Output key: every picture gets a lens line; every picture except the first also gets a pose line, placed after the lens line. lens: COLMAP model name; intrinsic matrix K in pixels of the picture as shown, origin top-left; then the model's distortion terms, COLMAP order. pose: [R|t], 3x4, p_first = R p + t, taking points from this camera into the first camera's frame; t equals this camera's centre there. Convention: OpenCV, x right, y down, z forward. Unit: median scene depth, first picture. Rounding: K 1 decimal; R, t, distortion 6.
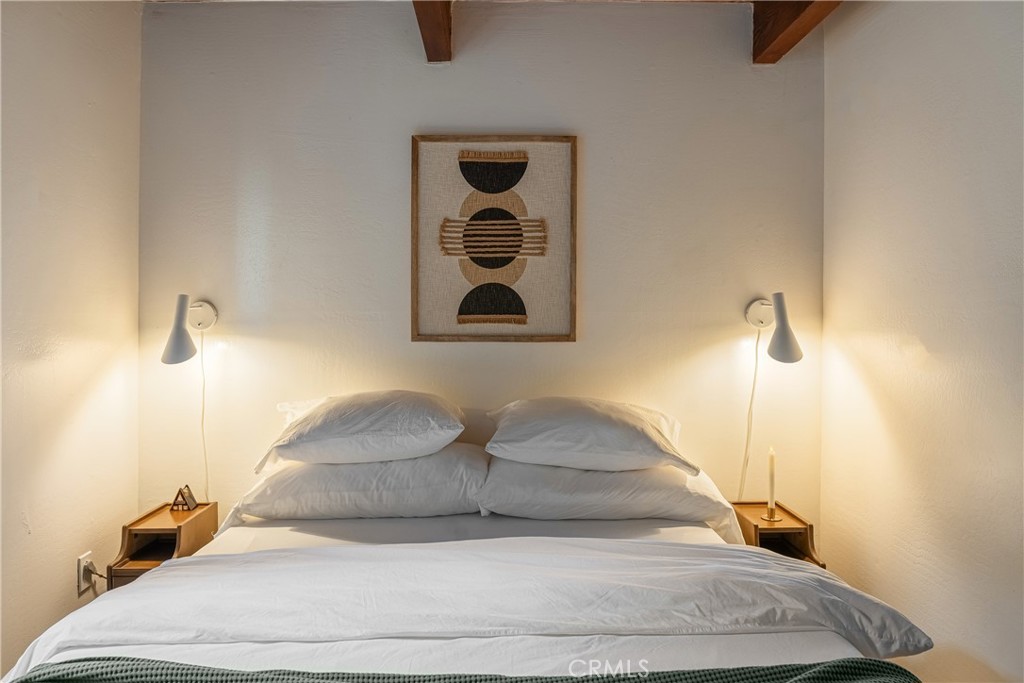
lens RADIAL K [[696.8, 0, 511.3], [0, 696.8, 326.9], [0, 0, 1]] dist [0.026520, -0.001714]
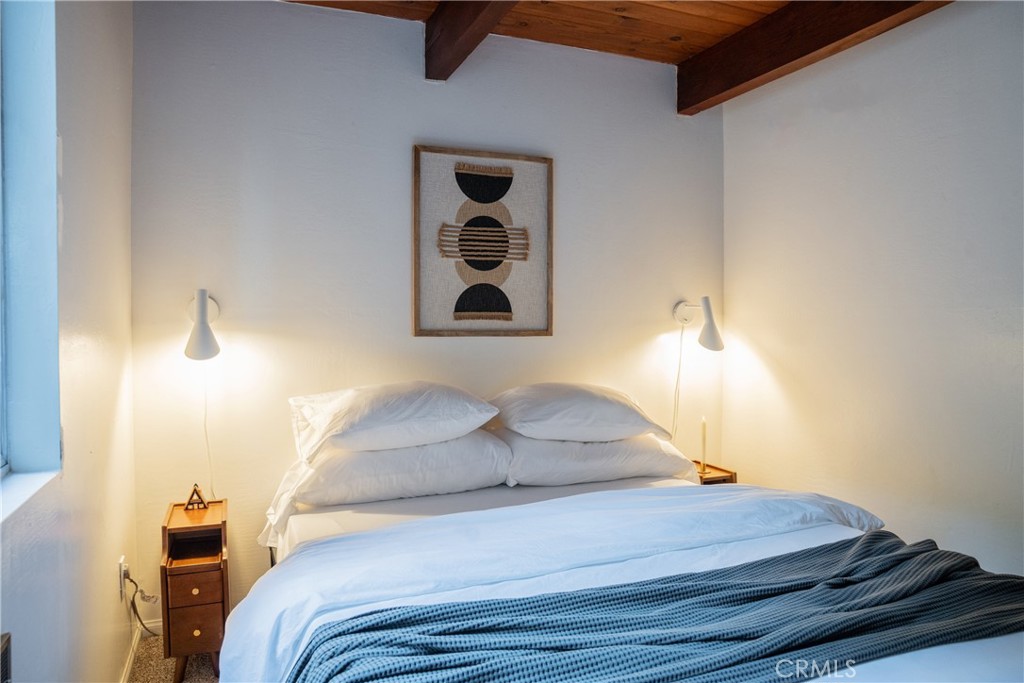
lens RADIAL K [[705.0, 0, 528.1], [0, 705.0, 336.7], [0, 0, 1]] dist [-0.037755, 0.024428]
pose [[0.927488, -0.006402, 0.373799, -0.385056], [0.000731, 0.999883, 0.015309, 0.004884], [-0.373853, -0.013926, 0.927384, -0.073018]]
